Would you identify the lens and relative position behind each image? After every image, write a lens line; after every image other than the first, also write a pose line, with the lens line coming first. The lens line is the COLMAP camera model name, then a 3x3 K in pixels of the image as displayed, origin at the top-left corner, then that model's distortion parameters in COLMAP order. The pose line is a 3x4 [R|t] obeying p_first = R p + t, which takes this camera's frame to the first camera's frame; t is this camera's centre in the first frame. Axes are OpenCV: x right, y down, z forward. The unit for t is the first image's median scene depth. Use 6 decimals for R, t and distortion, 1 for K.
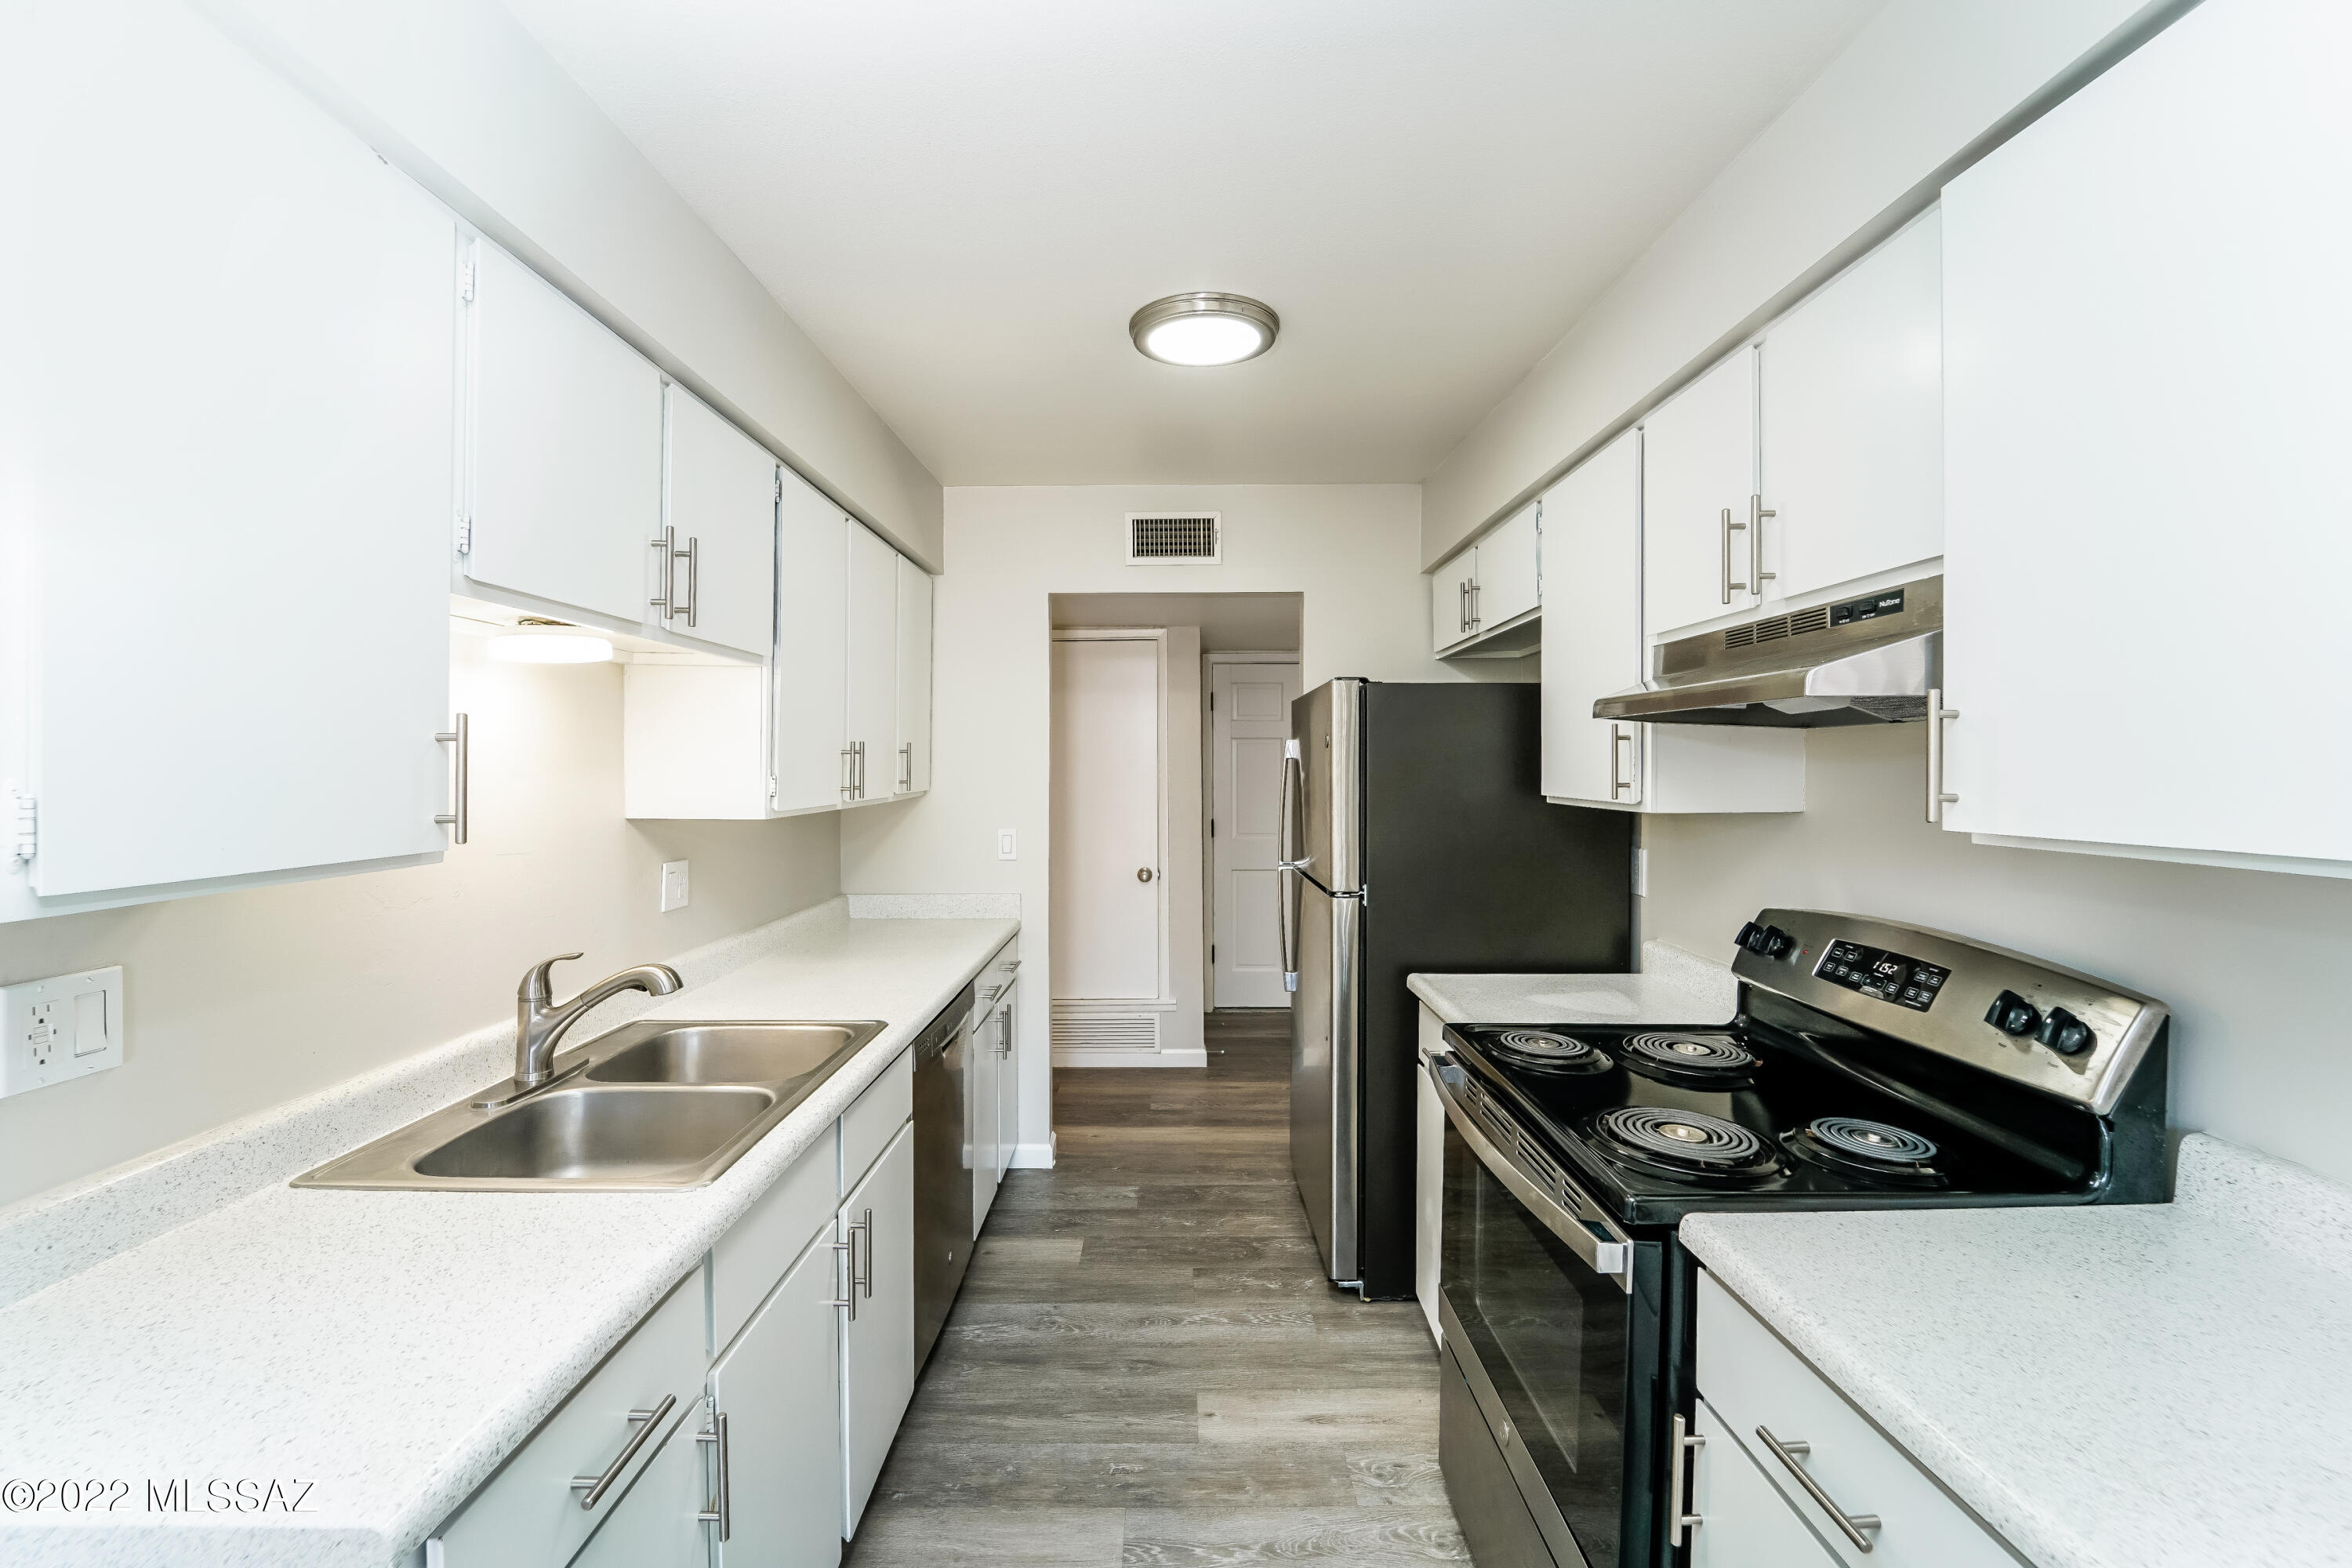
lens RADIAL K [[996.7, 0, 1163.5], [0, 996.7, 758.1], [0, 0, 1]] dist [-0.002284, -0.000838]
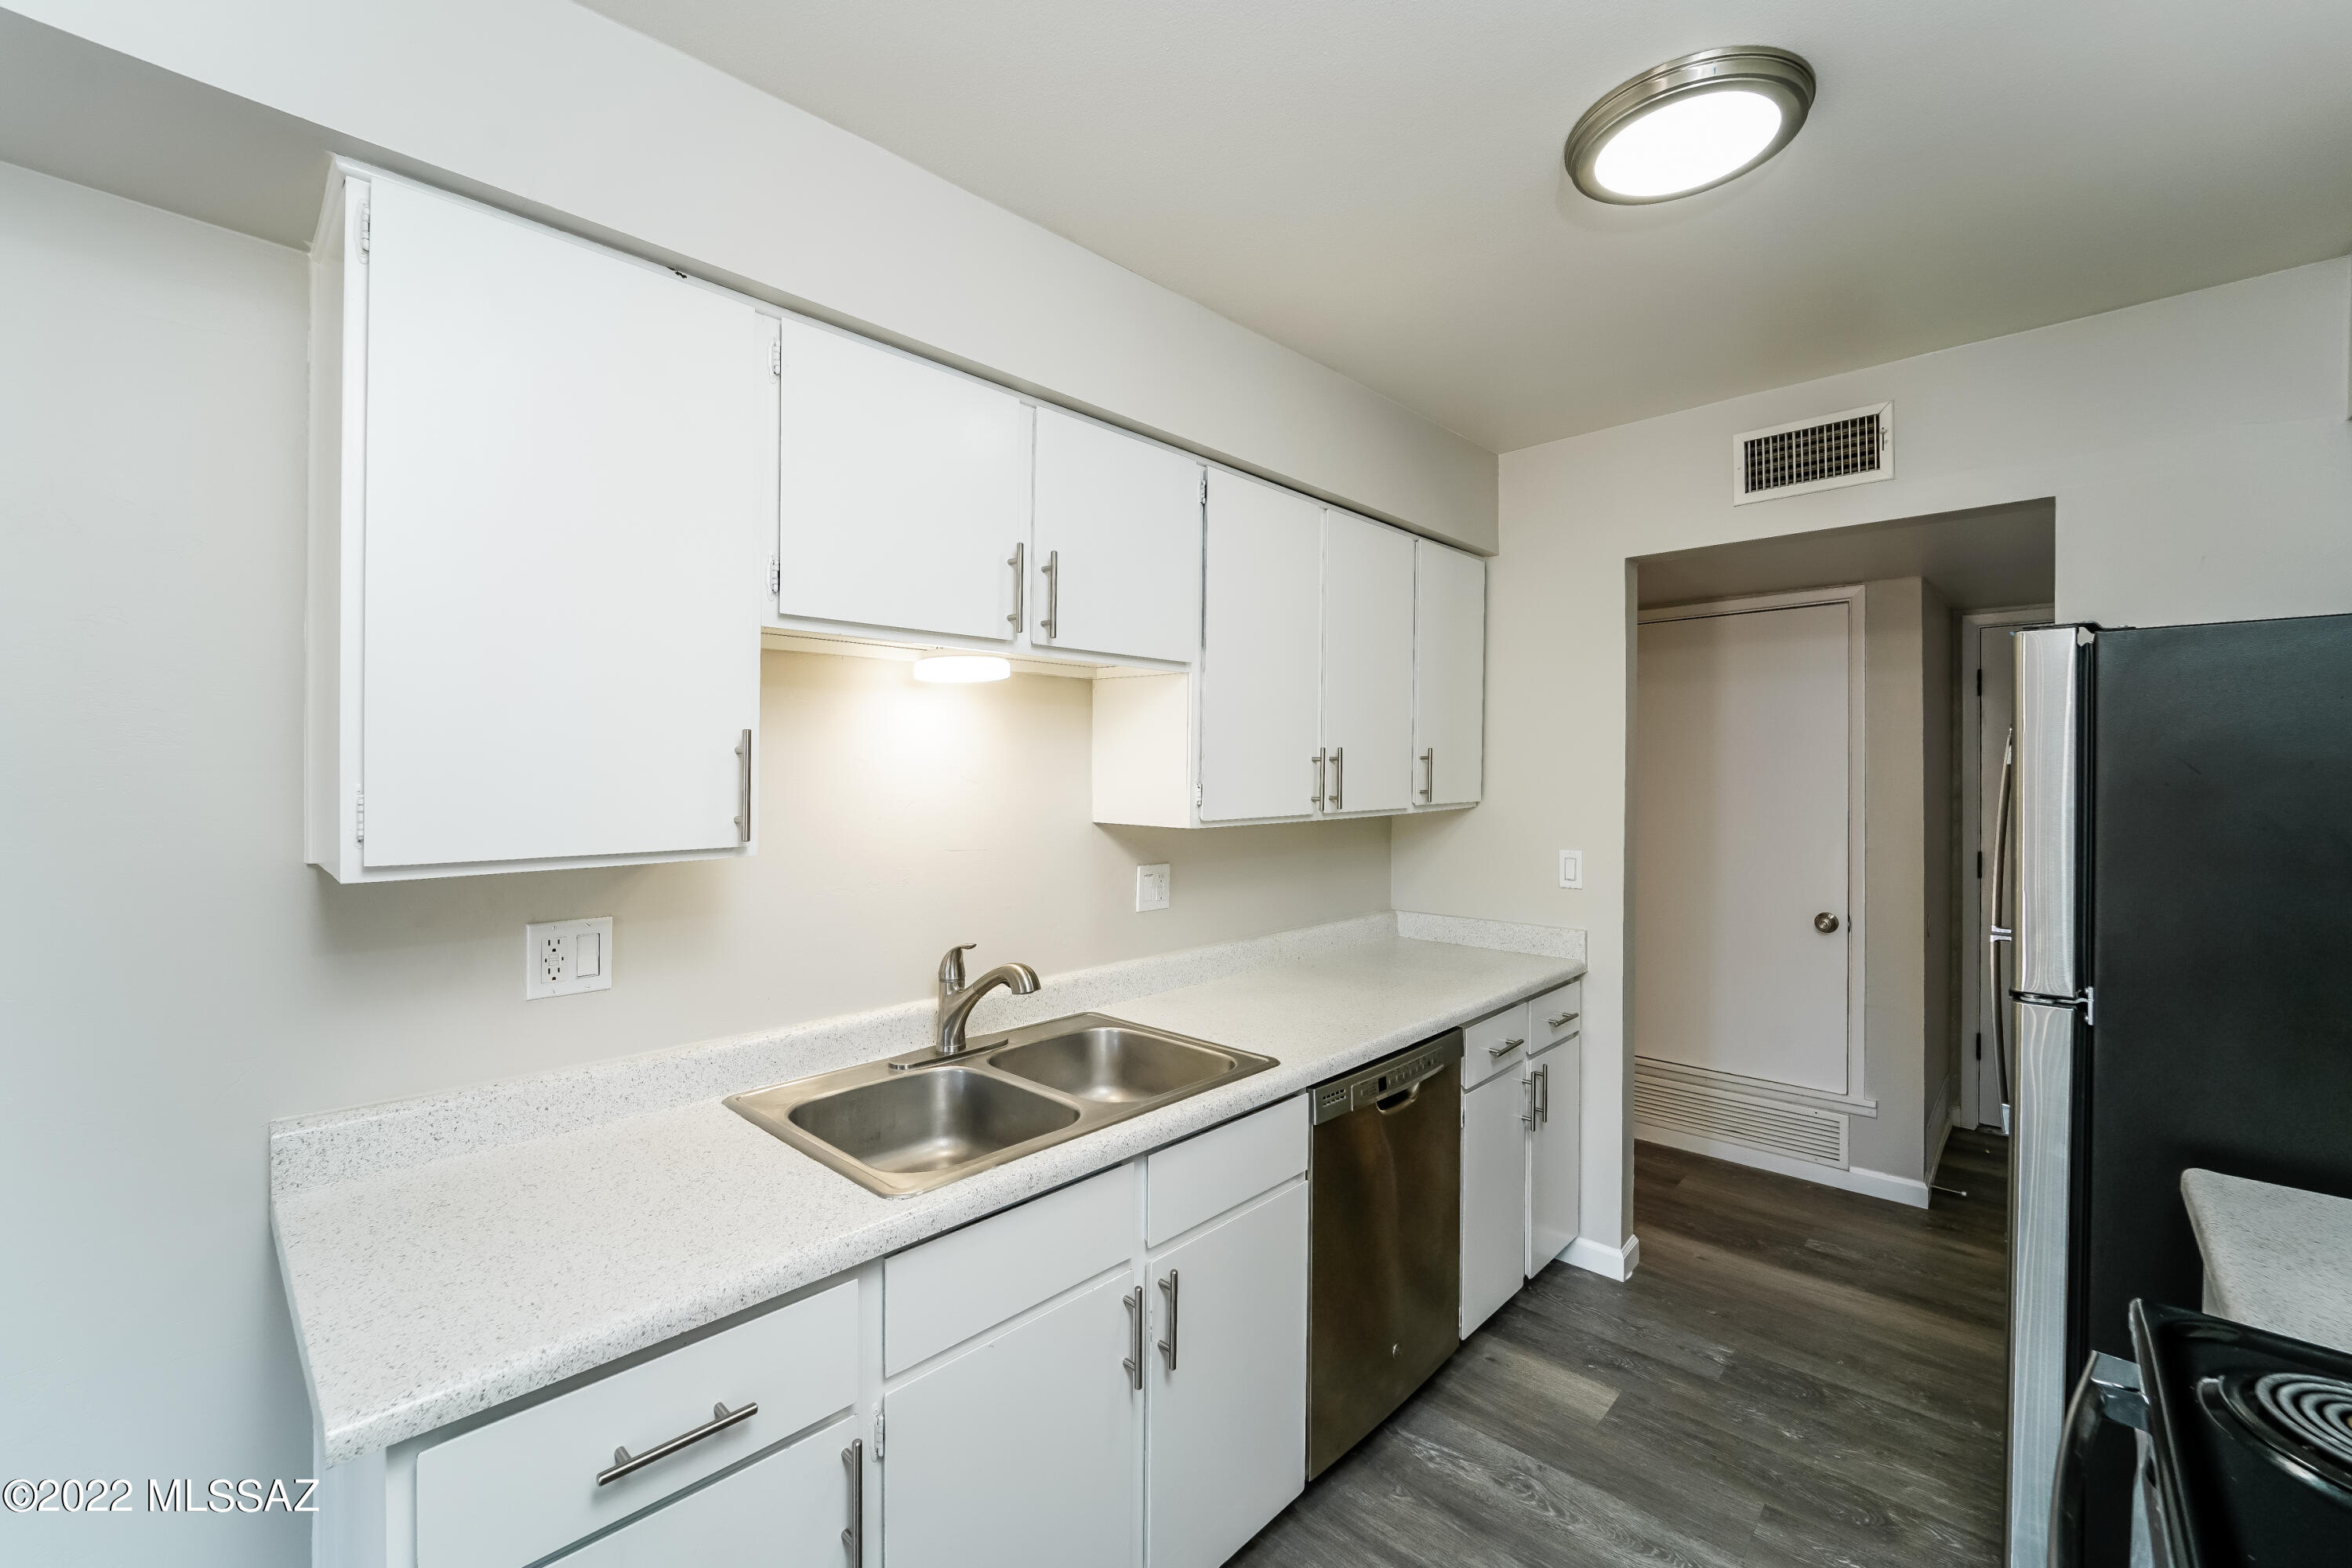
lens RADIAL K [[970.6, 0, 1176.0], [0, 970.6, 763.0], [0, 0, 1]] dist [0.000804, -0.005543]
pose [[0.726919, -0.004081, -0.686711, 0.191770], [0.002778, 0.999992, -0.003002, -0.000260], [0.686718, 0.000275, 0.726924, 0.230241]]
